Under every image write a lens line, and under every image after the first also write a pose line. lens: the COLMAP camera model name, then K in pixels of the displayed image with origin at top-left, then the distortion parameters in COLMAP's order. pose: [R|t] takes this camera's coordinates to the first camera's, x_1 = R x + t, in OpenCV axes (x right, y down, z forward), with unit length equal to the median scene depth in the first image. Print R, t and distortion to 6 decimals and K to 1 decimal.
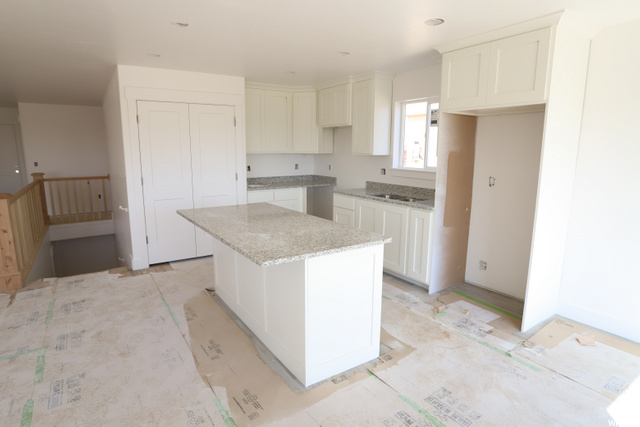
lens RADIAL K [[357.0, 0, 320.0], [0, 357.0, 213.5], [0, 0, 1]] dist [-0.034288, 0.001149]
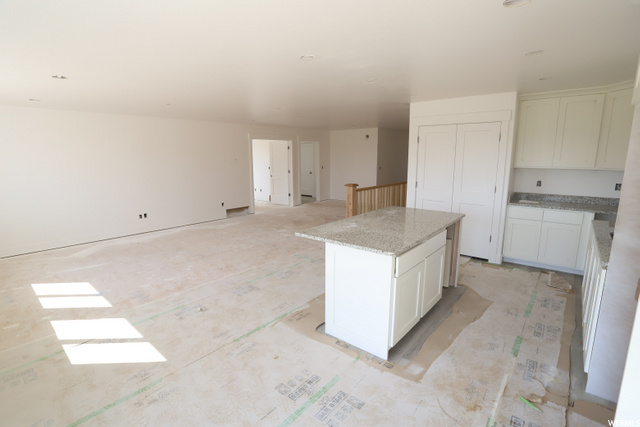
lens RADIAL K [[313.6, 0, 316.2], [0, 313.6, 214.0], [0, 0, 1]] dist [-0.079178, 0.034579]
pose [[0.264729, 0.170116, -0.949199, 0.525961], [-0.167246, 0.977500, 0.128543, -0.064723], [0.949709, 0.124721, 0.287224, 0.273157]]
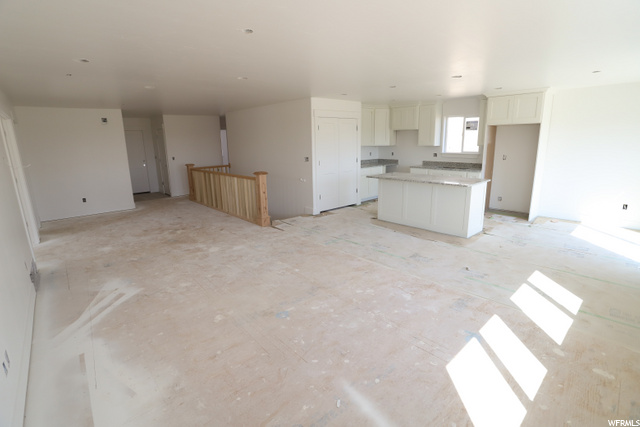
lens RADIAL K [[313.6, 0, 316.2], [0, 313.6, 214.0], [0, 0, 1]] dist [-0.079178, 0.034579]
pose [[0.989588, -0.056446, 0.132400, -0.693258], [0.050094, 0.997450, 0.050826, 0.075130], [-0.134931, -0.043664, 0.989892, -0.513677]]
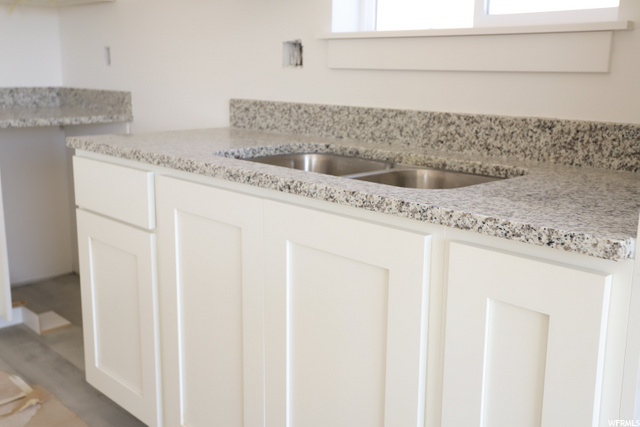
lens RADIAL K [[693.1, 0, 320.0], [0, 693.1, 213.5], [0, 0, 1]] dist [0.001921, 0.001094]
pose [[0.986796, -0.029657, 0.159233, 0.128849], [0.025035, 0.999207, 0.030955, -0.028887], [-0.160024, -0.026560, 0.986756, 0.593836]]
